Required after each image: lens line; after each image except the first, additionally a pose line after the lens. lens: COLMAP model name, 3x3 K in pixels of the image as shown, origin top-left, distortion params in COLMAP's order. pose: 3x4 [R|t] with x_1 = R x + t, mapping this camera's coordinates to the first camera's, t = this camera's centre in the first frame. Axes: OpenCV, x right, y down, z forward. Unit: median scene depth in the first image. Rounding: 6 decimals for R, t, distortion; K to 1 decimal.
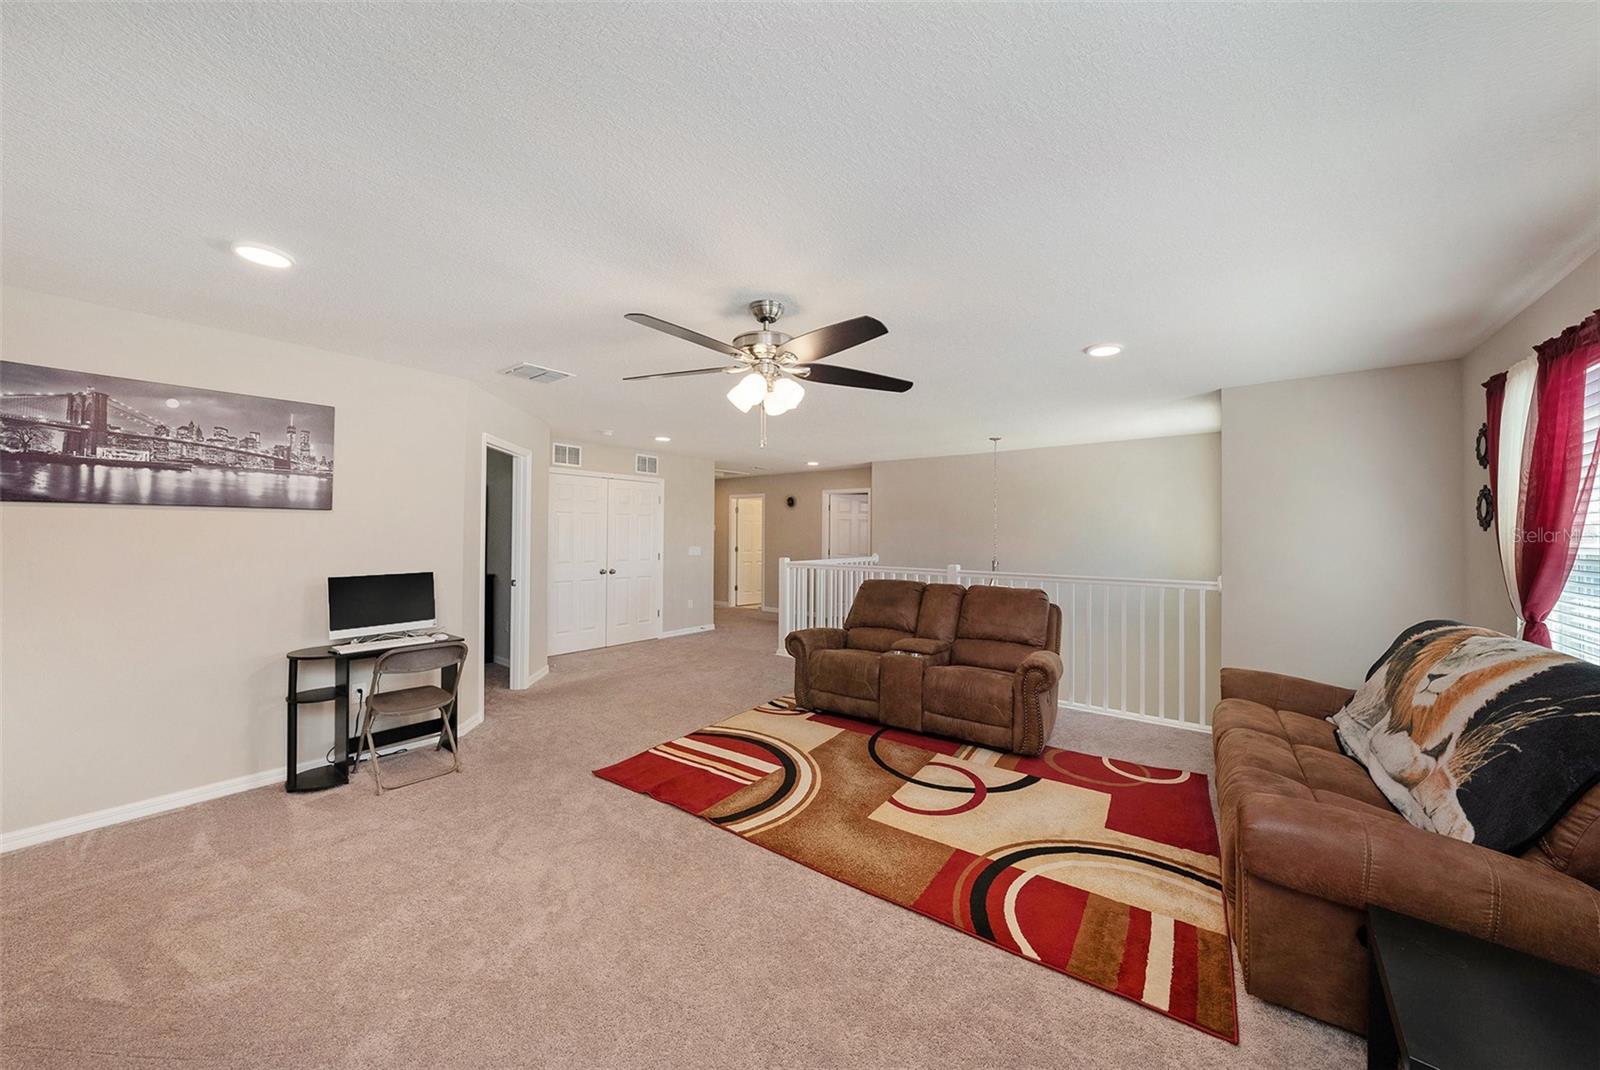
lens RADIAL K [[556.1, 0, 804.4], [0, 556.1, 533.0], [0, 0, 1]] dist [-0.020368, 0.004087]
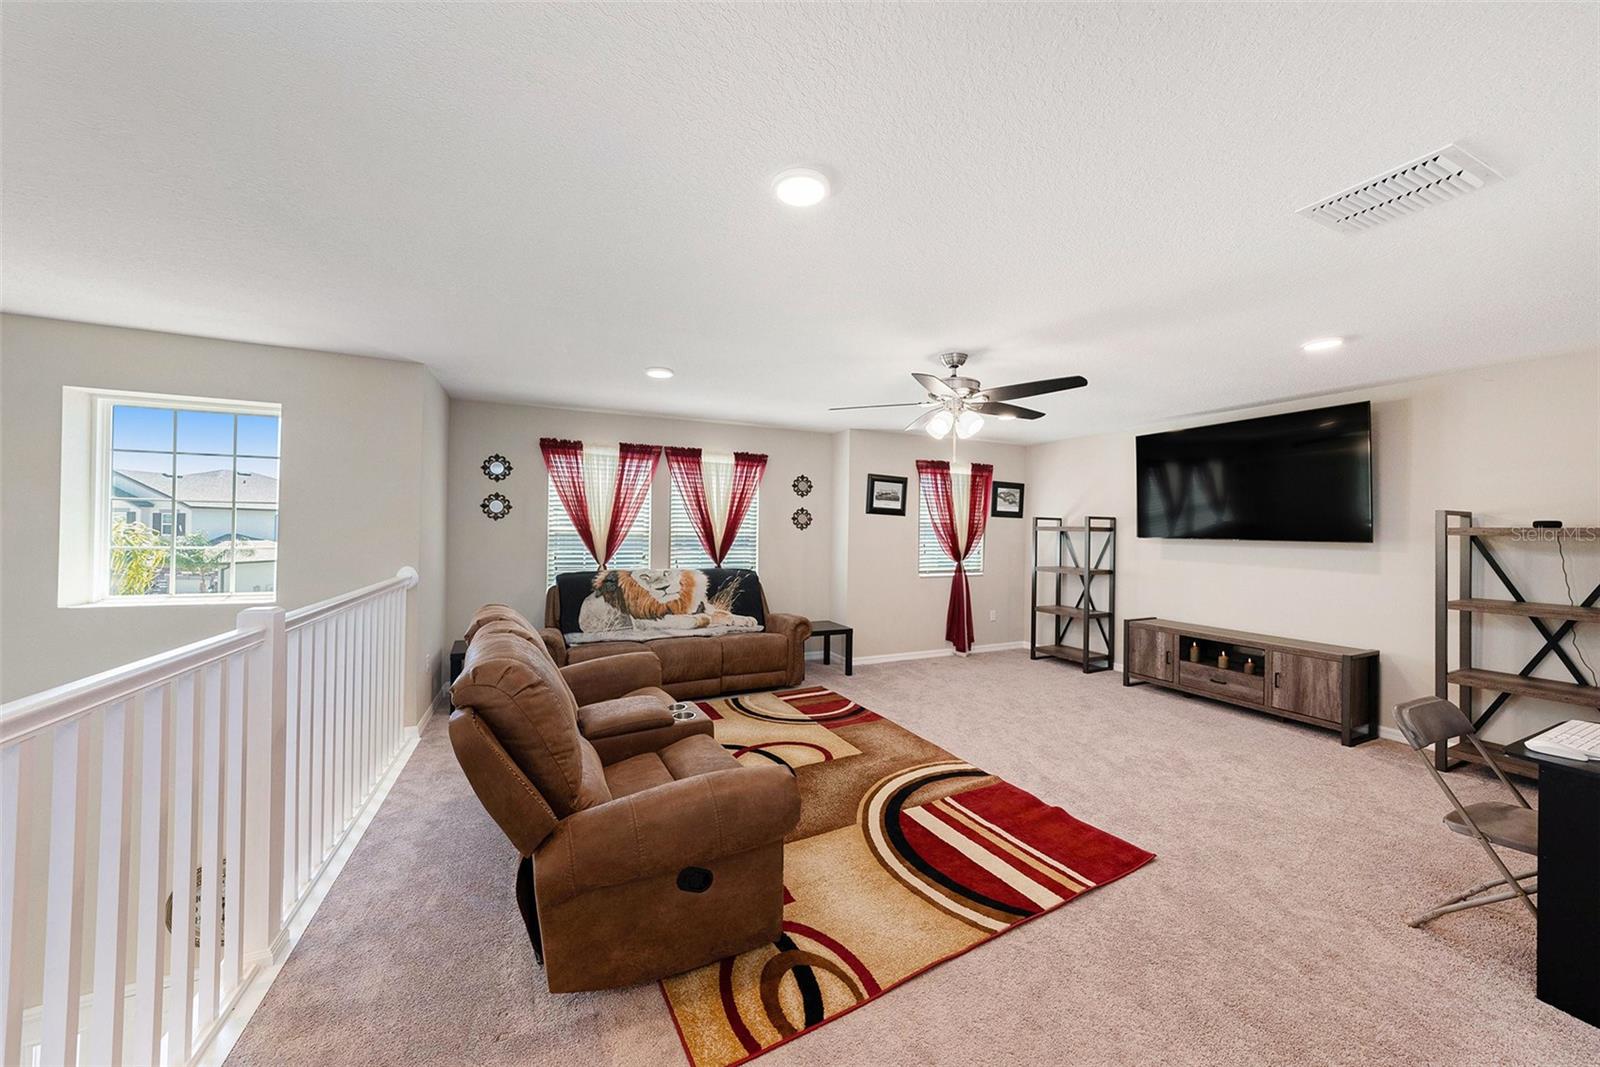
lens RADIAL K [[556.1, 0, 807.4], [0, 556.1, 521.3], [0, 0, 1]] dist [-0.020368, 0.004087]
pose [[-0.887862, -0.008529, 0.460031, -0.308494], [-0.014587, 0.999847, -0.009616, -0.003056], [-0.459879, -0.015249, -0.887851, 1.909374]]
